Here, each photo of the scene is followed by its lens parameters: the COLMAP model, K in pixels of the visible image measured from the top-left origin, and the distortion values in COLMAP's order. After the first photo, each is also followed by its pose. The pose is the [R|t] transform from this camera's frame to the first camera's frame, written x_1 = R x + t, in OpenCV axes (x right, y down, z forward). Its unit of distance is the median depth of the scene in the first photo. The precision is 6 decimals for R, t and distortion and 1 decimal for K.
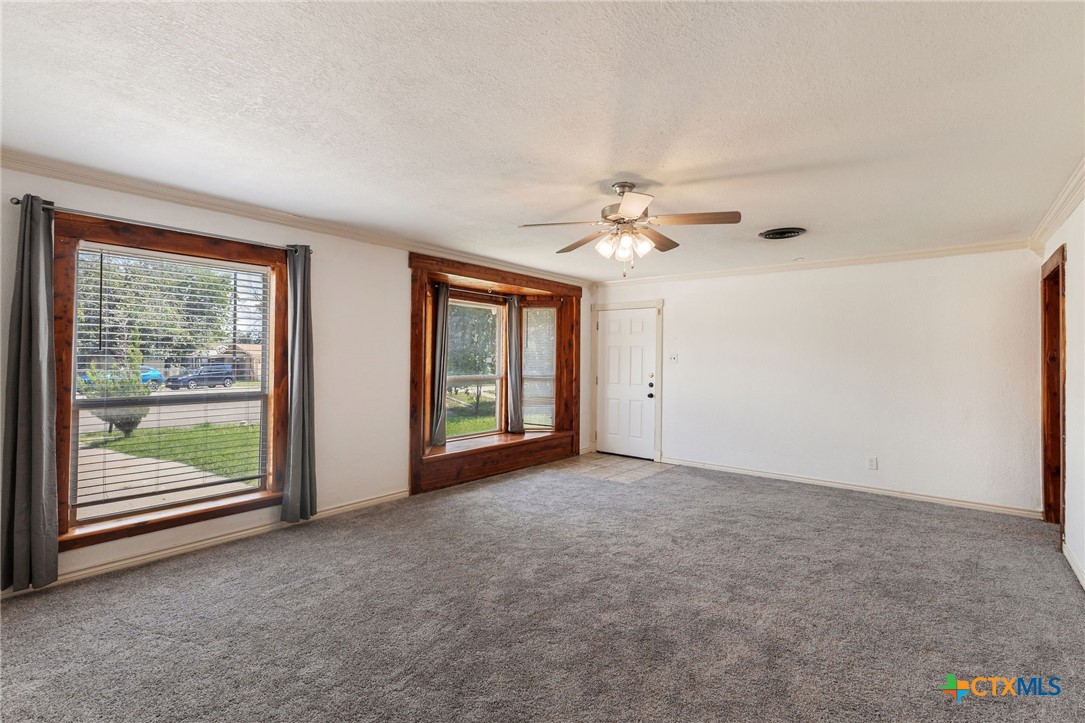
lens RADIAL K [[479.3, 0, 553.0], [0, 479.3, 357.9], [0, 0, 1]] dist [-0.000932, 0.000354]
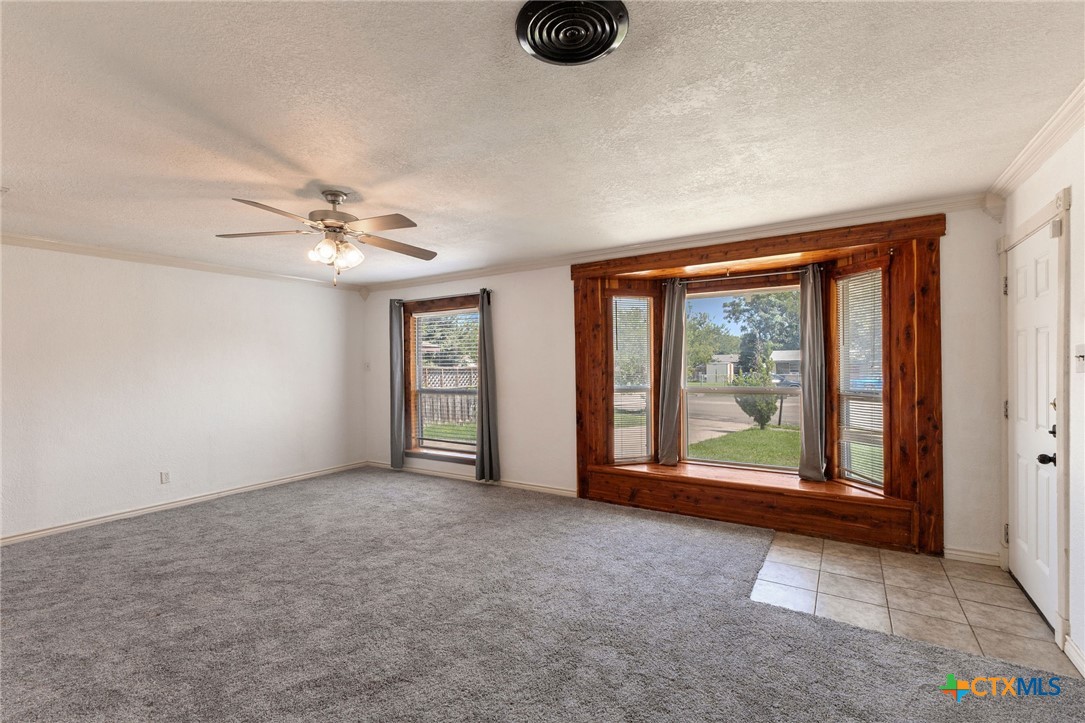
lens RADIAL K [[479.3, 0, 551.3], [0, 479.3, 366.5], [0, 0, 1]] dist [-0.000932, 0.000354]
pose [[0.128491, -0.006345, -0.991690, 0.638701], [0.013519, 0.999898, -0.004646, 0.005259], [0.991619, -0.012810, 0.128564, 0.705815]]
